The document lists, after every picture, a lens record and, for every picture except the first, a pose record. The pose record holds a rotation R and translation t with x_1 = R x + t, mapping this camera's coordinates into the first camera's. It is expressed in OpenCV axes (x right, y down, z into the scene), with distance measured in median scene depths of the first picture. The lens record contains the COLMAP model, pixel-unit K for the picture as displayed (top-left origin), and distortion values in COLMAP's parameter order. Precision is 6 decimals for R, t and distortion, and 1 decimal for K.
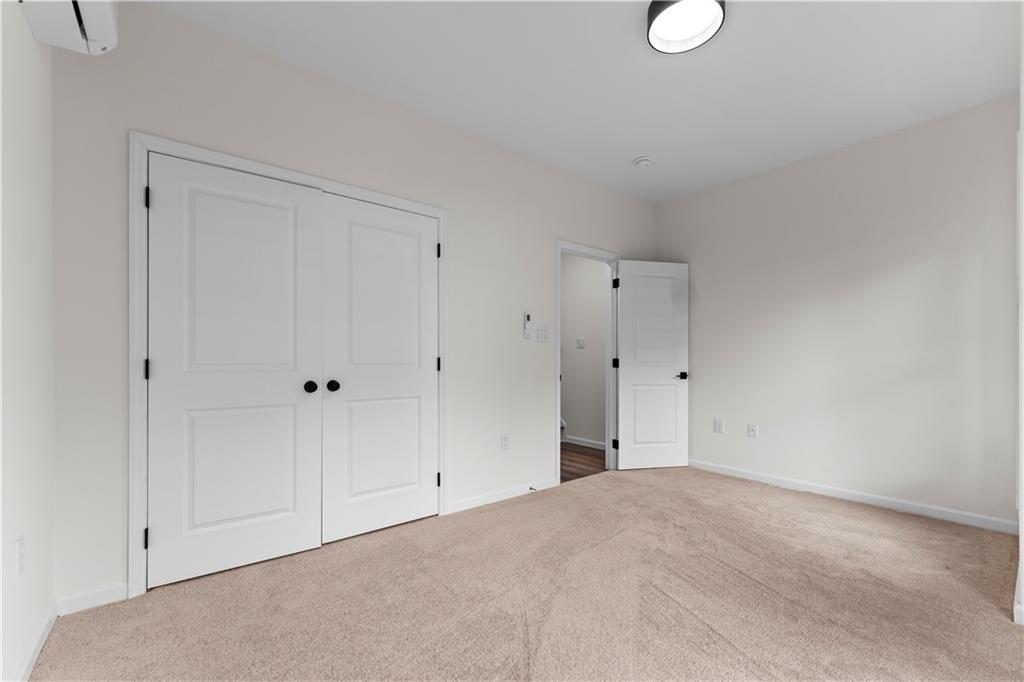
lens RADIAL K [[430.6, 0, 501.4], [0, 430.6, 358.3], [0, 0, 1]] dist [0.000445, -0.000032]
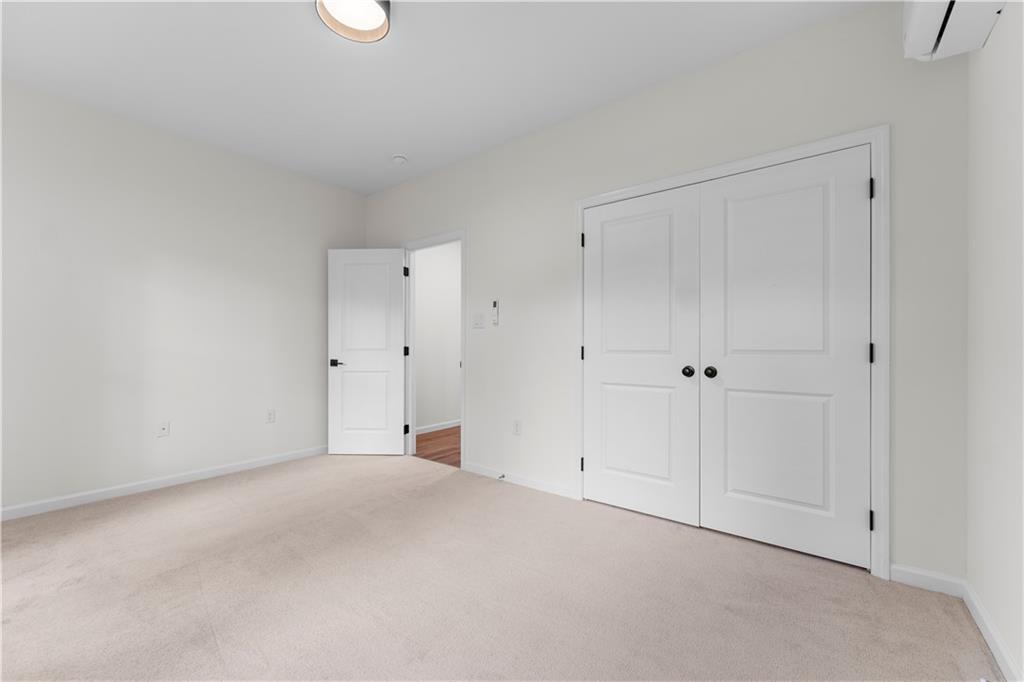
lens RADIAL K [[410.8, 0, 510.8], [0, 410.8, 342.7], [0, 0, 1]] dist [0.000618, 0.000064]
pose [[0.265676, -0.002239, -0.964060, 1.694636], [-0.000833, 0.999996, -0.002552, -0.005873], [0.964062, 0.001481, 0.265673, 1.310577]]
